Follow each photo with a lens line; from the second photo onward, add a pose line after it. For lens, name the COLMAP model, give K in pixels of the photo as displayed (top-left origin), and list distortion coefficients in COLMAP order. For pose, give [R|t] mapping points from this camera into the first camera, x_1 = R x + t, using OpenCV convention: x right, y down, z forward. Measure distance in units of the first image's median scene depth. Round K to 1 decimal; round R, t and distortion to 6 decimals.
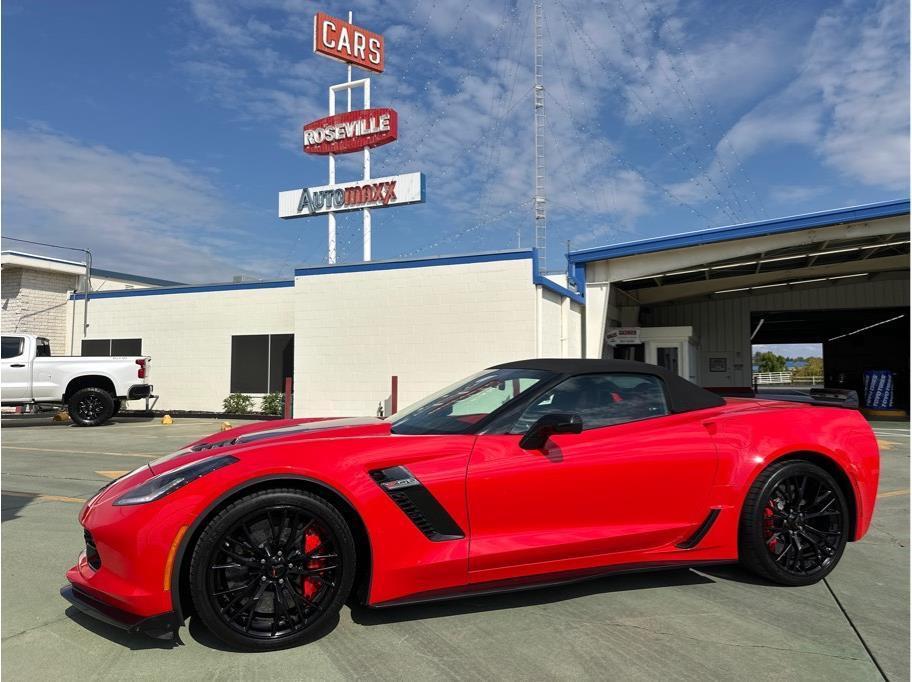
lens RADIAL K [[639.9, 0, 476.6], [0, 639.9, 352.0], [0, 0, 1]] dist [0.032981, -0.047303]
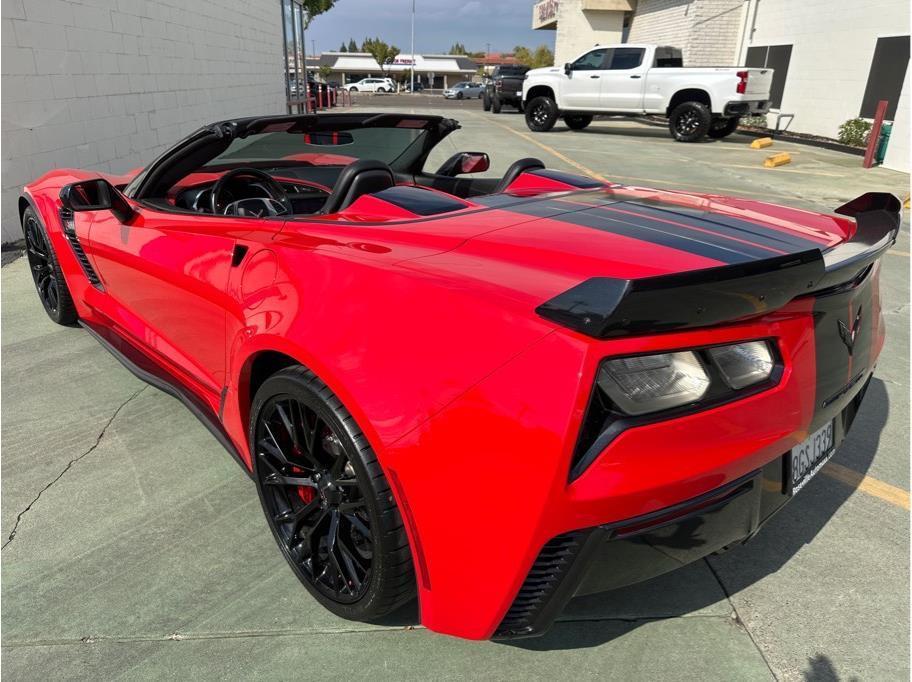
lens RADIAL K [[639.9, 0, 487.0], [0, 639.9, 356.3], [0, 0, 1]] dist [0.032981, -0.047303]
pose [[0.416659, 0.377430, -0.827008, 0.208707], [0.008758, 0.908028, 0.418818, -0.005863], [0.909021, -0.181747, 0.375033, 0.220194]]
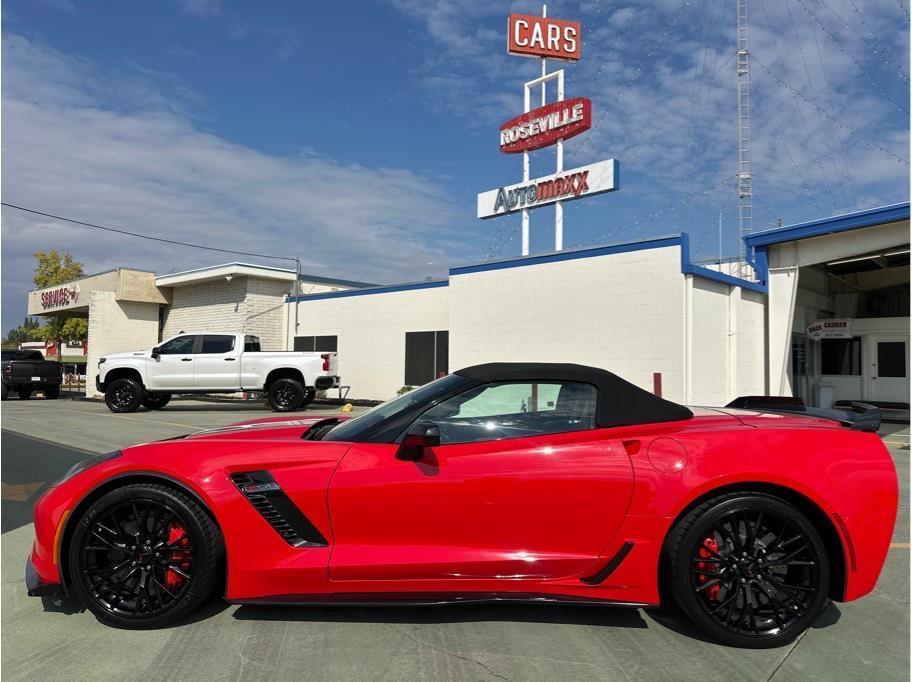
lens RADIAL K [[639.9, 0, 474.4], [0, 639.9, 361.0], [0, 0, 1]] dist [0.032981, -0.047303]
pose [[0.937264, 0.007871, -0.348531, 0.102692], [0.000600, 0.999707, 0.024188, -0.003401], [0.348619, -0.022880, 0.936985, 0.031098]]
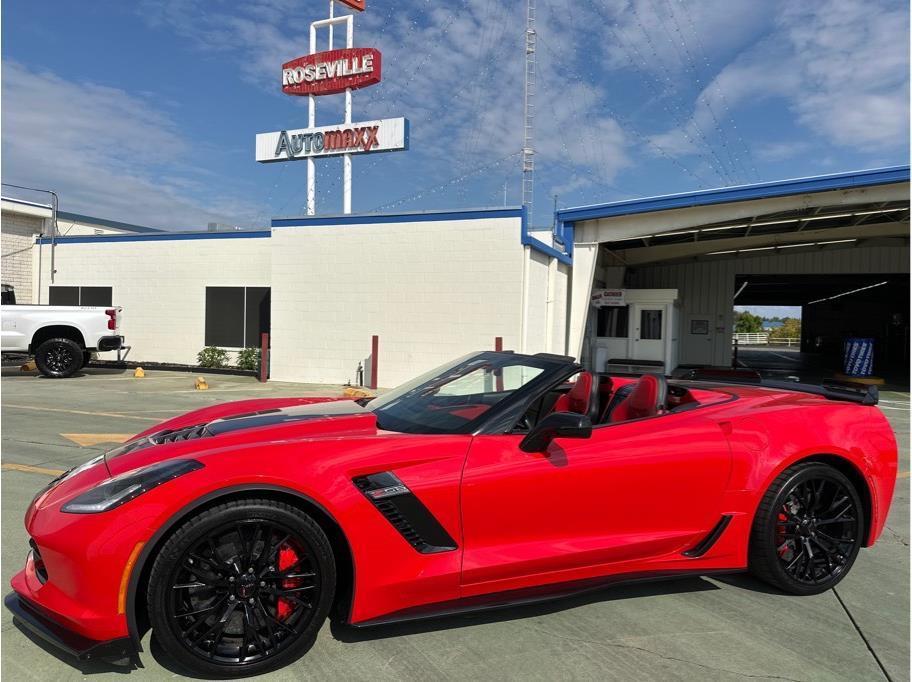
lens RADIAL K [[639.9, 0, 468.5], [0, 639.9, 354.4], [0, 0, 1]] dist [0.032981, -0.047303]
pose [[0.999415, 0.026508, 0.021593, -0.005471], [-0.028121, 0.996545, 0.078154, -0.010778], [-0.019447, -0.078715, 0.996707, 0.022654]]
